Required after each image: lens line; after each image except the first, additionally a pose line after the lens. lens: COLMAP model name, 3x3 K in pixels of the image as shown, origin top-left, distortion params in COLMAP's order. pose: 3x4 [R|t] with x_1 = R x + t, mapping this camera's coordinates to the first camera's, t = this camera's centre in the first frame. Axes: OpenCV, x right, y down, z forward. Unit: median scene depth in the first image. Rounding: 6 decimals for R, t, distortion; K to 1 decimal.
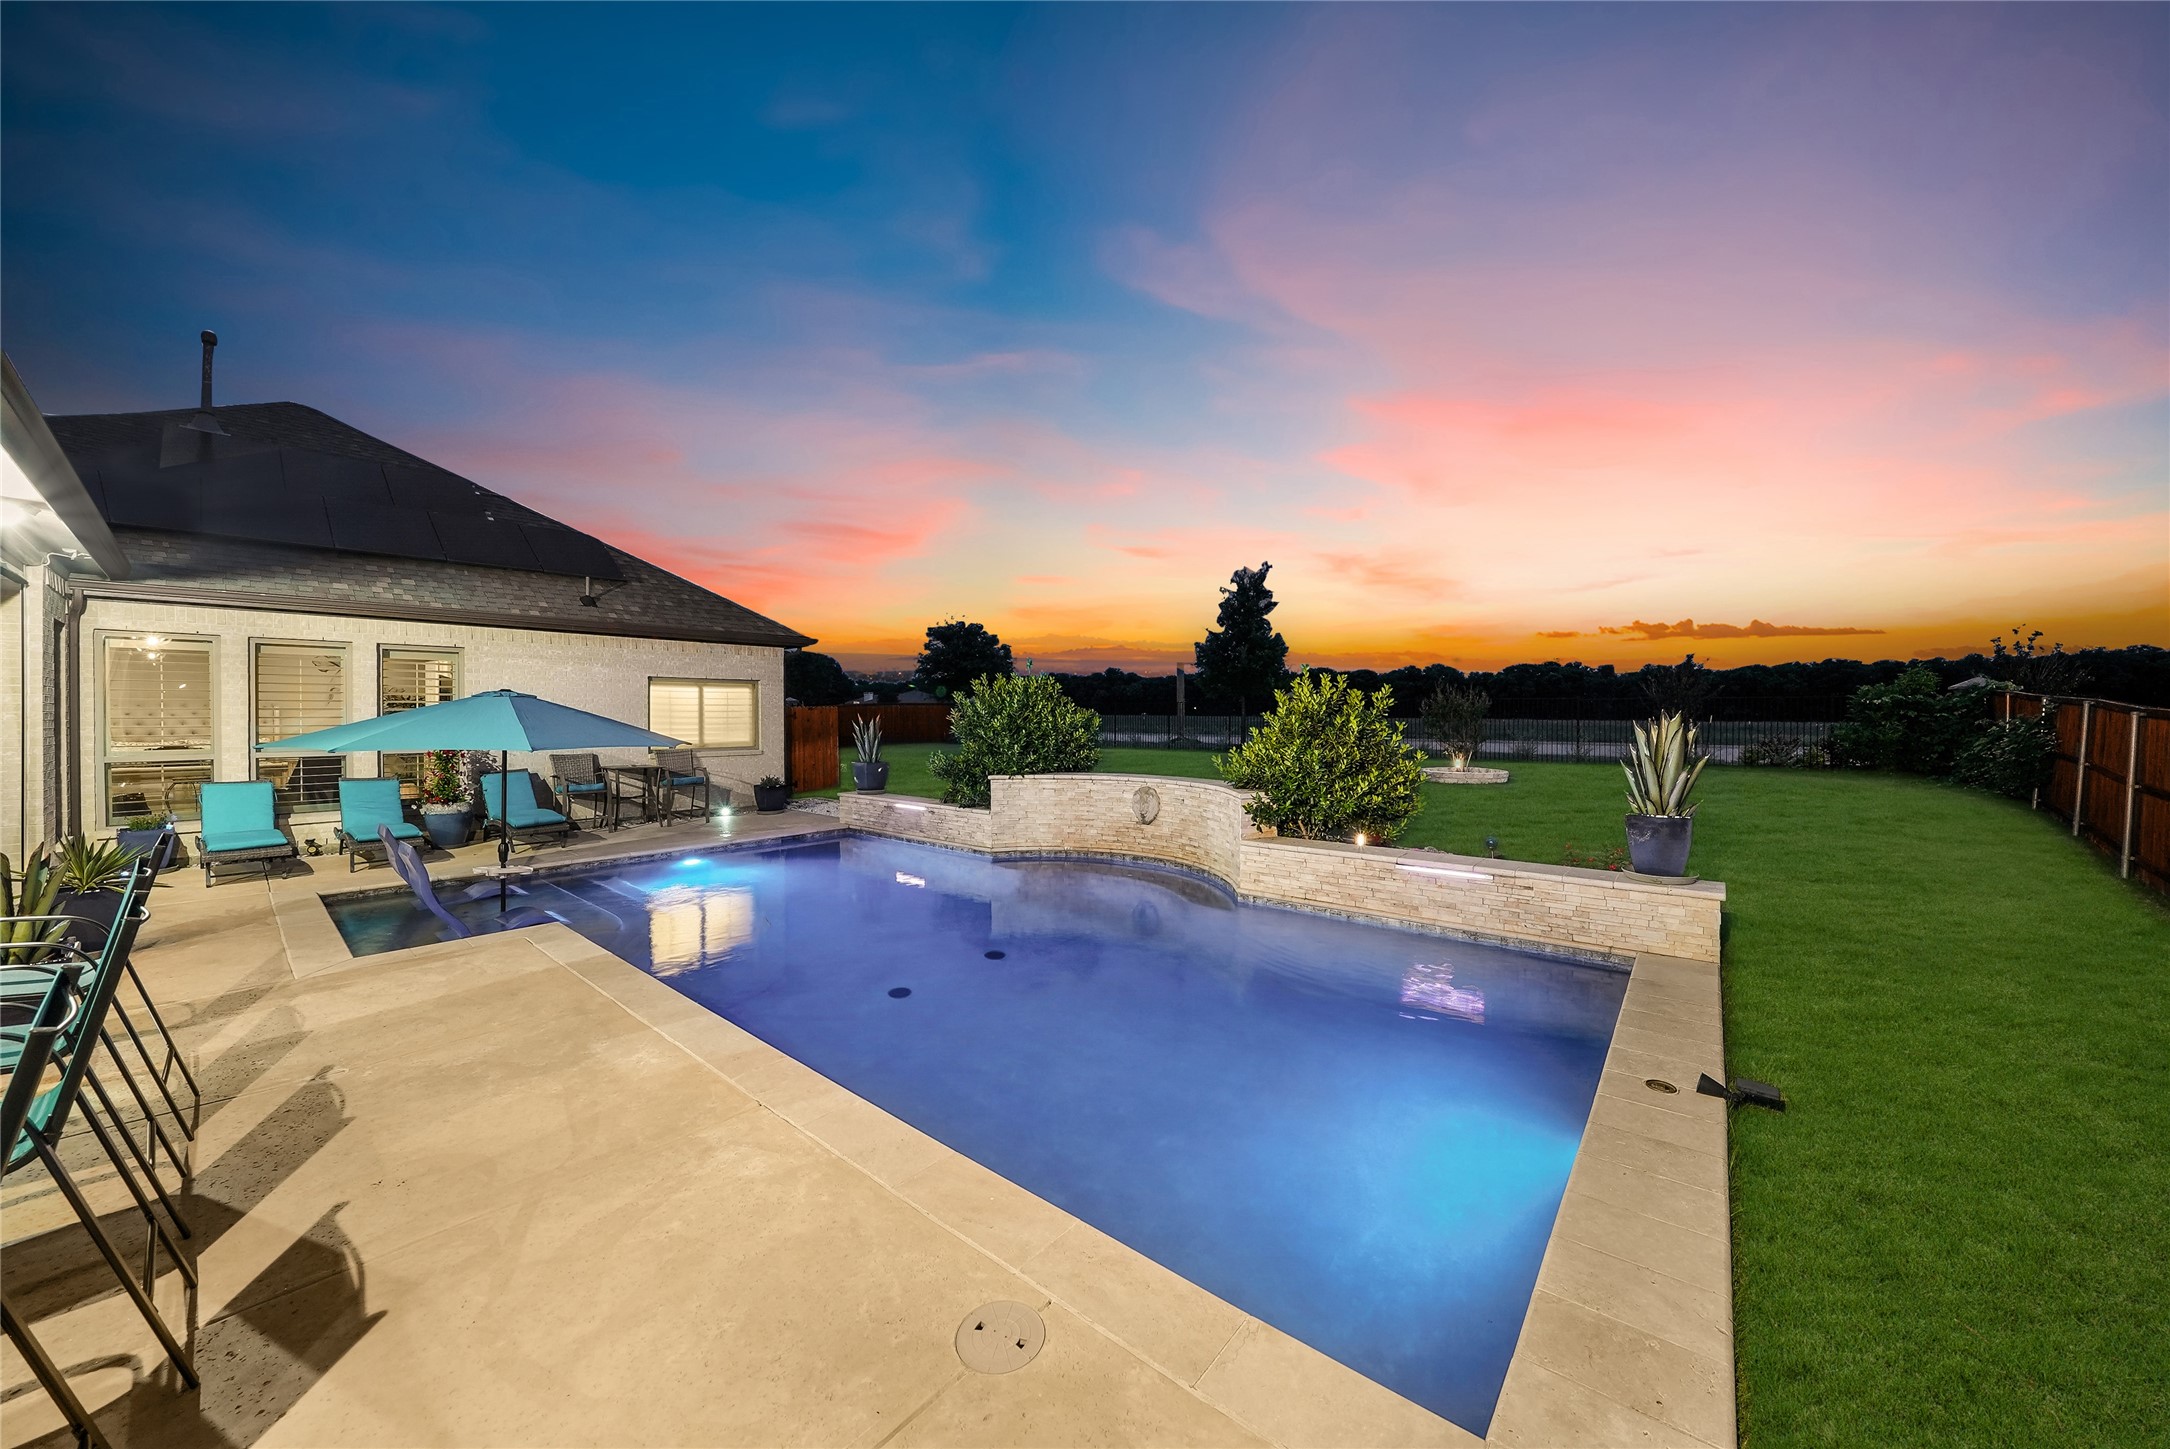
lens RADIAL K [[757.3, 0, 1093.4], [0, 757.3, 718.4], [0, 0, 1]] dist [-0.013366, -0.000434]
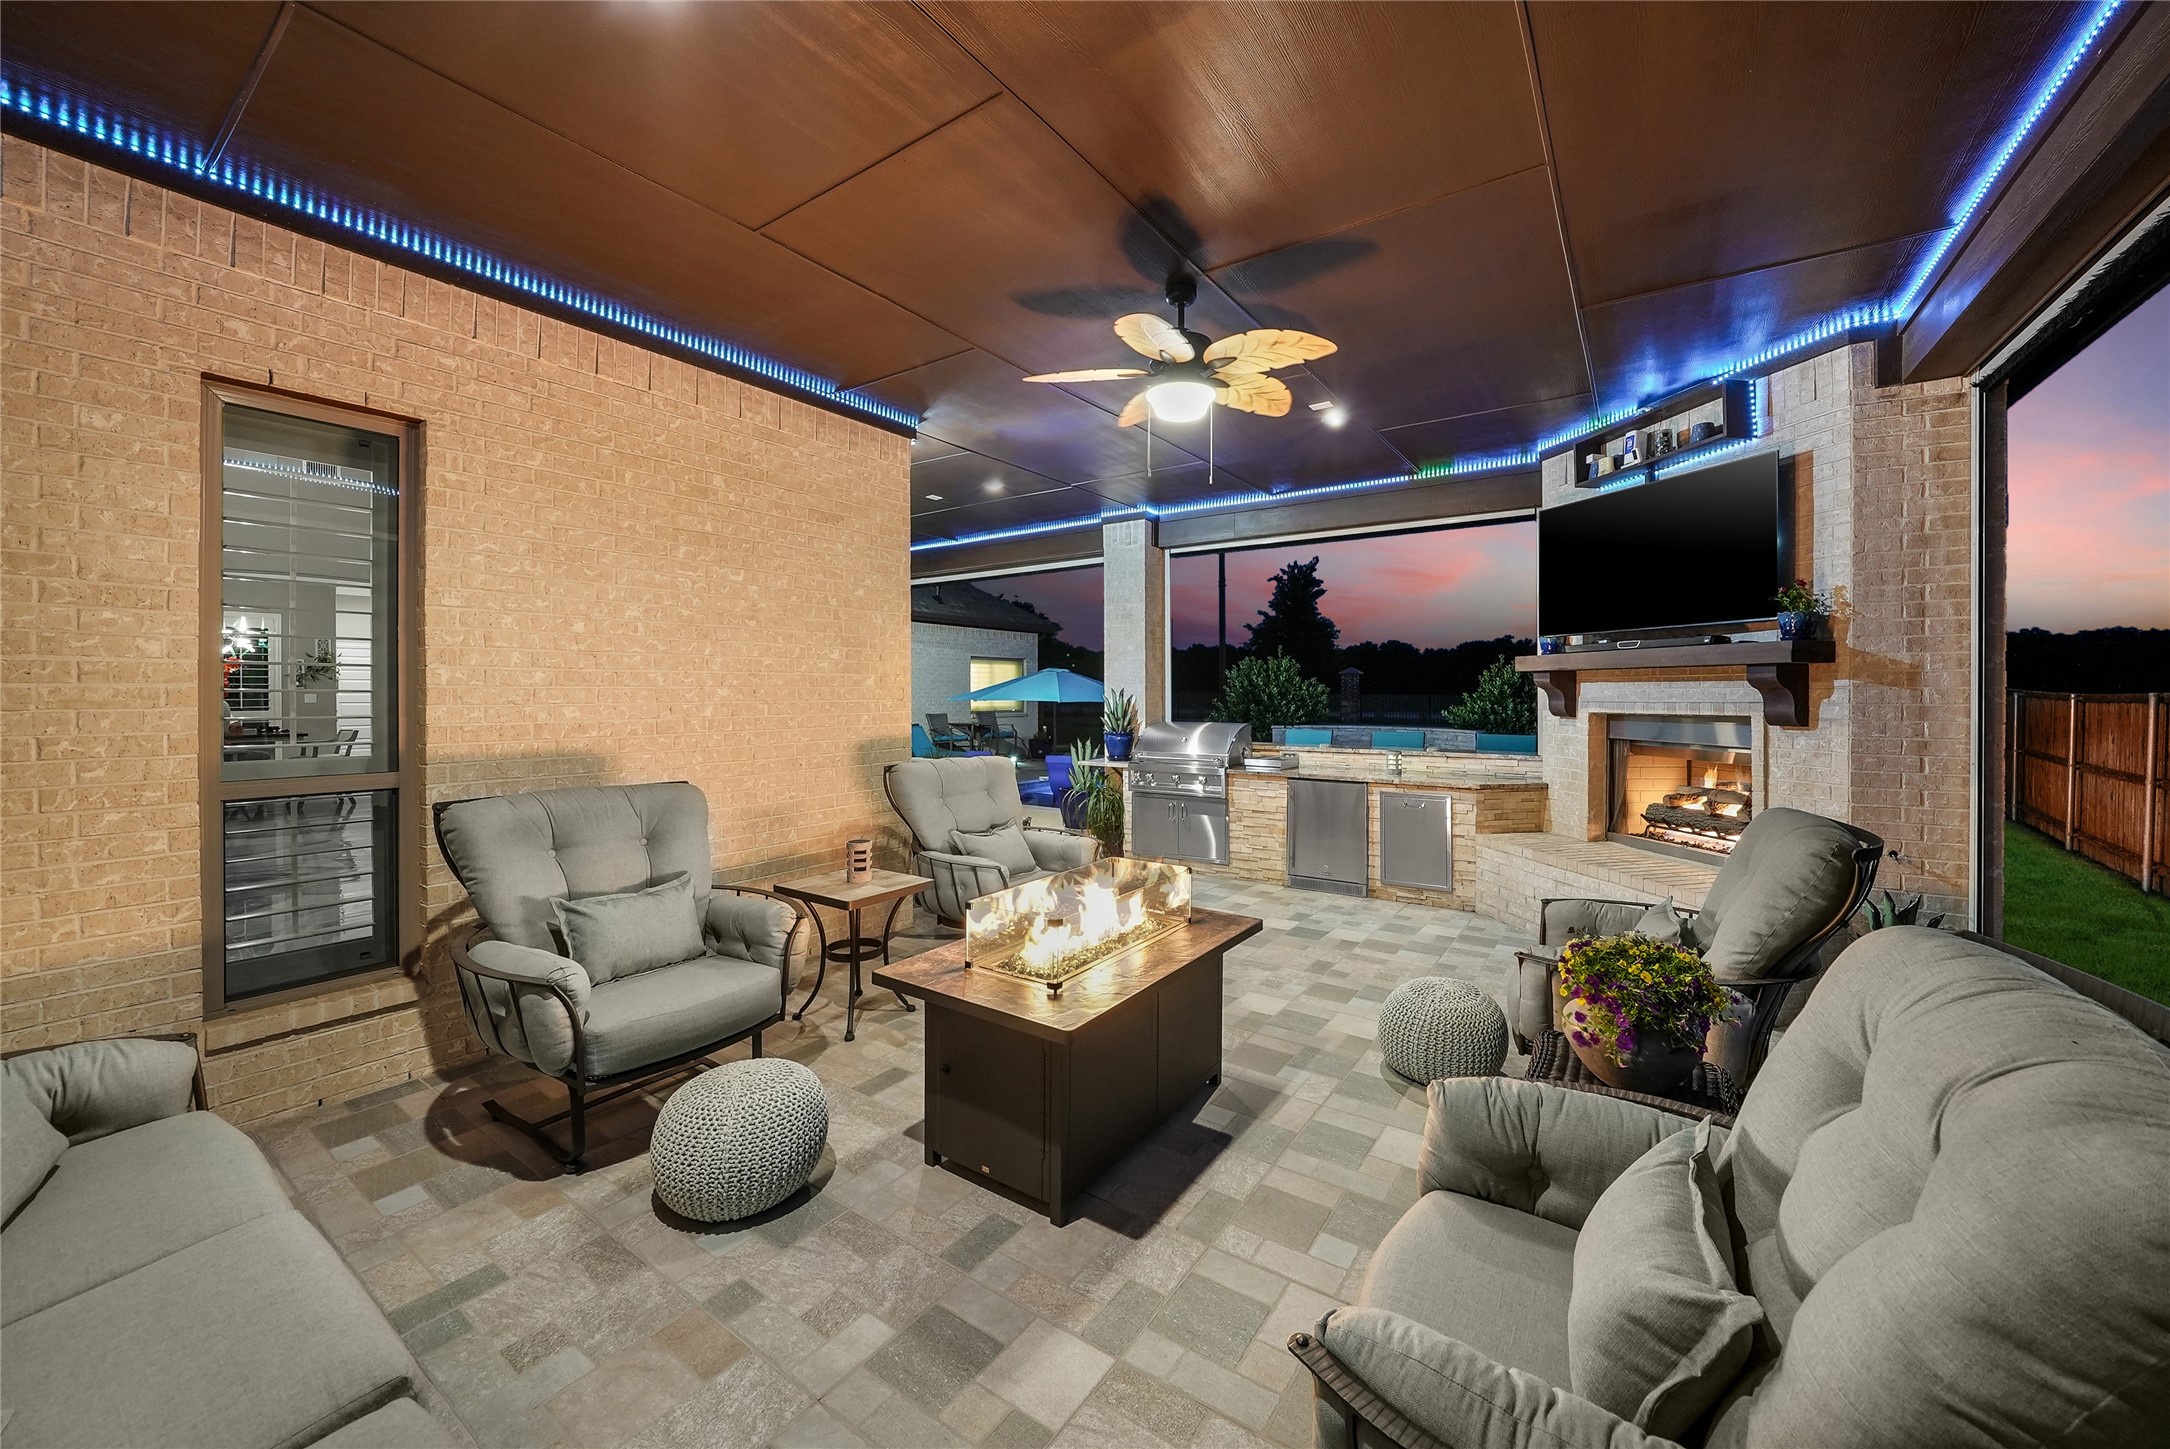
lens RADIAL K [[812.0, 0, 1086.3], [0, 812.0, 701.5], [0, 0, 1]] dist [-0.002269, -0.000081]
pose [[0.995929, 0.001308, 0.090133, -0.448537], [-0.002105, 0.999960, 0.008749, 0.010545], [-0.090118, -0.008903, 0.995891, -0.385774]]
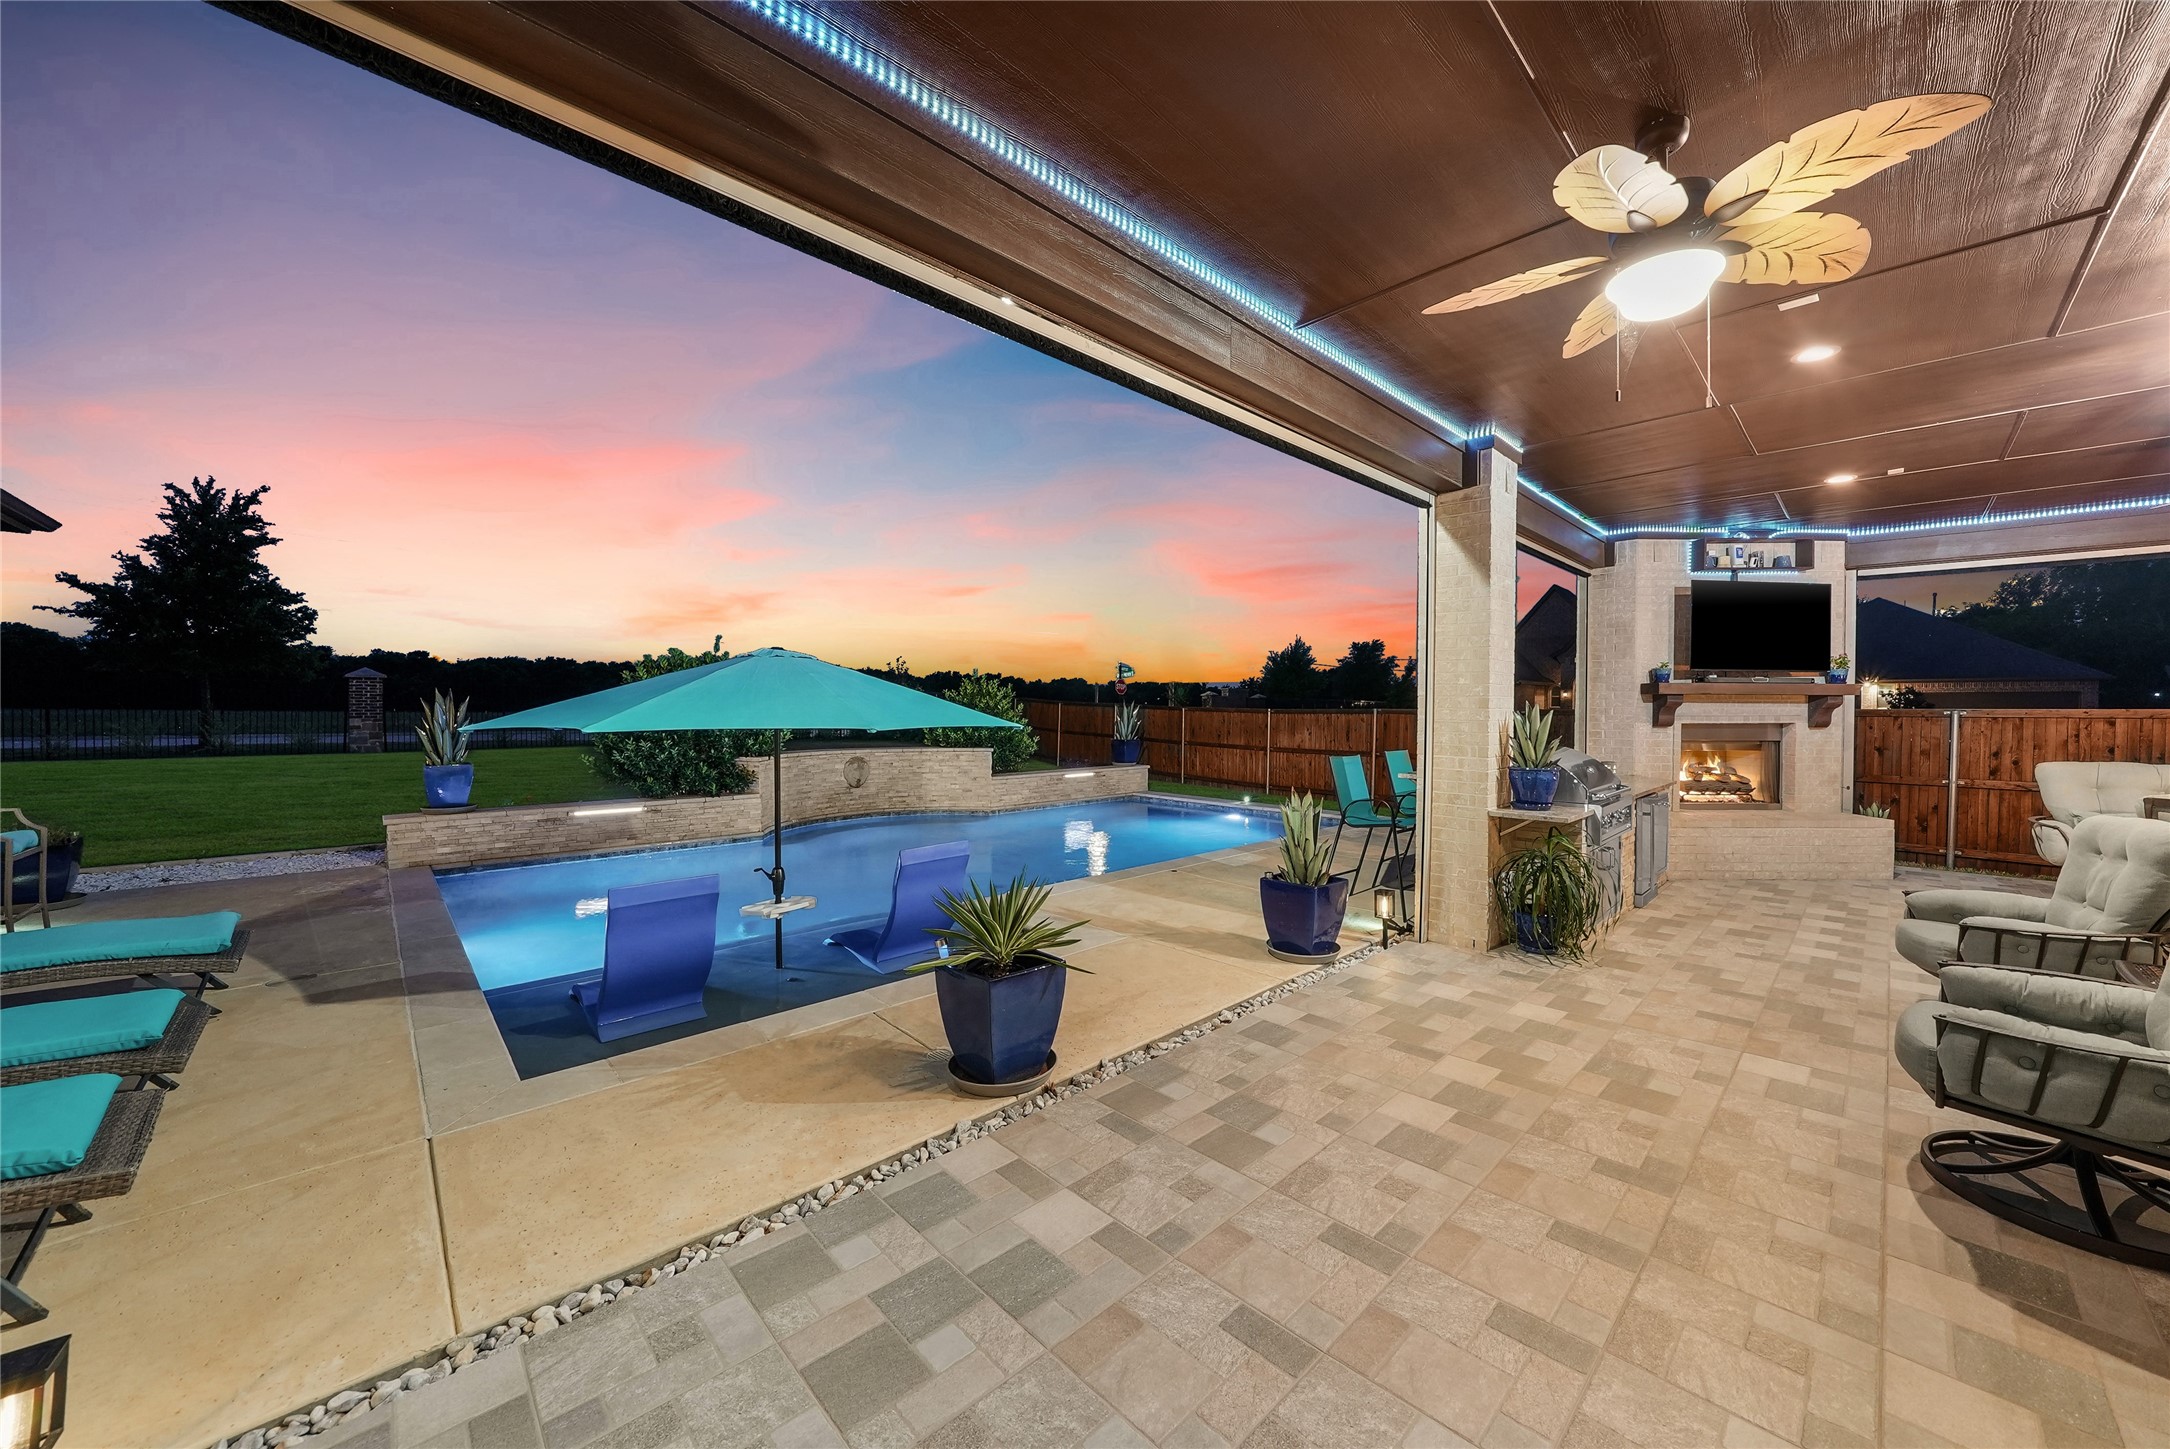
lens RADIAL K [[757.3, 0, 1113.4], [0, 757.3, 722.1], [0, 0, 1]] dist [-0.013366, -0.000434]
pose [[0.096895, -0.016562, 0.995157, -0.736046], [-0.000651, 0.999860, 0.016704, 0.009380], [-0.995294, -0.002266, 0.096870, 0.315702]]
